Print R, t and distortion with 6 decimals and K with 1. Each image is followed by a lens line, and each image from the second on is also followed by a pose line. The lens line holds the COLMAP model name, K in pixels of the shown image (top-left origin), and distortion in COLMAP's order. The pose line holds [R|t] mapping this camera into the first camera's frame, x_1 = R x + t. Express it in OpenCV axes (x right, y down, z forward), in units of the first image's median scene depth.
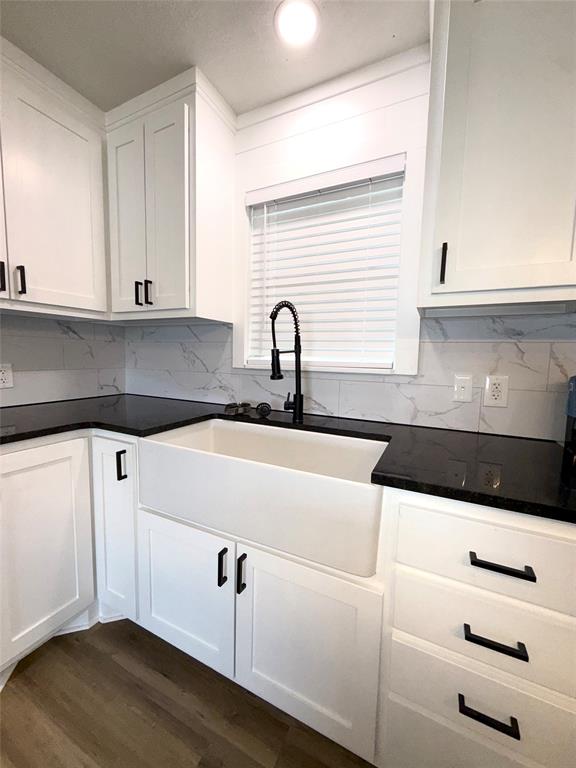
lens RADIAL K [[303.8, 0, 288.0], [0, 303.8, 384.0], [0, 0, 1]] dist [0.000987, 0.000085]
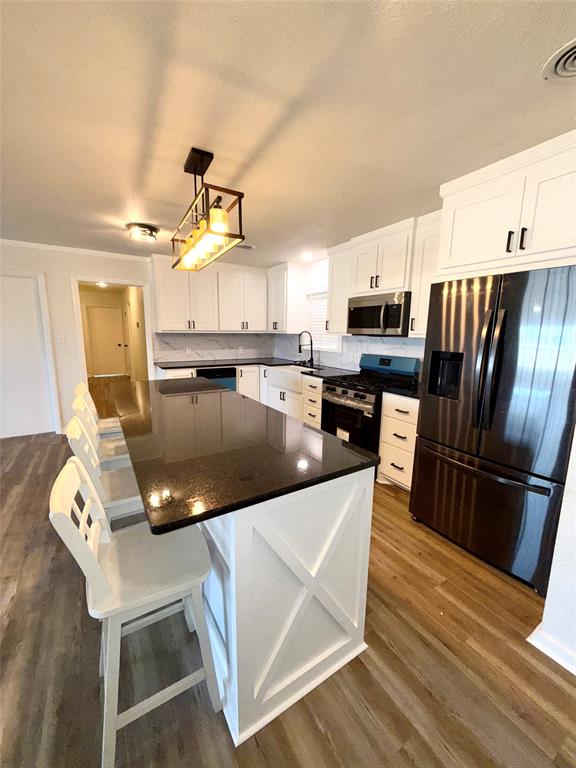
lens RADIAL K [[303.8, 0, 288.0], [0, 303.8, 384.0], [0, 0, 1]] dist [0.000987, 0.000085]
pose [[0.843879, 0.081552, -0.530299, 1.548188], [-0.040818, 0.995275, 0.088102, 0.035327], [0.534978, -0.052702, 0.843220, -1.870768]]
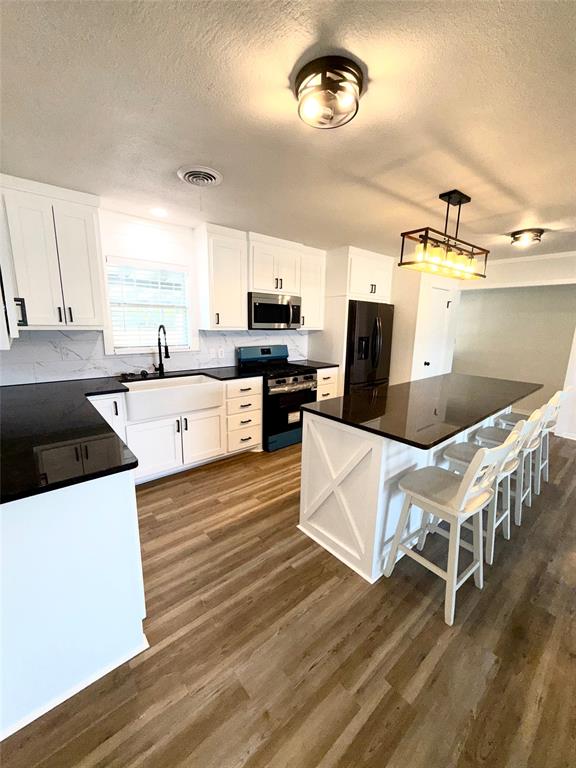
lens RADIAL K [[303.8, 0, 288.0], [0, 303.8, 384.0], [0, 0, 1]] dist [0.000987, 0.000085]
pose [[0.406615, -0.193670, 0.892836, -1.603120], [0.072913, 0.981035, 0.179595, -0.153248], [-0.910685, -0.007927, 0.413025, -0.780208]]
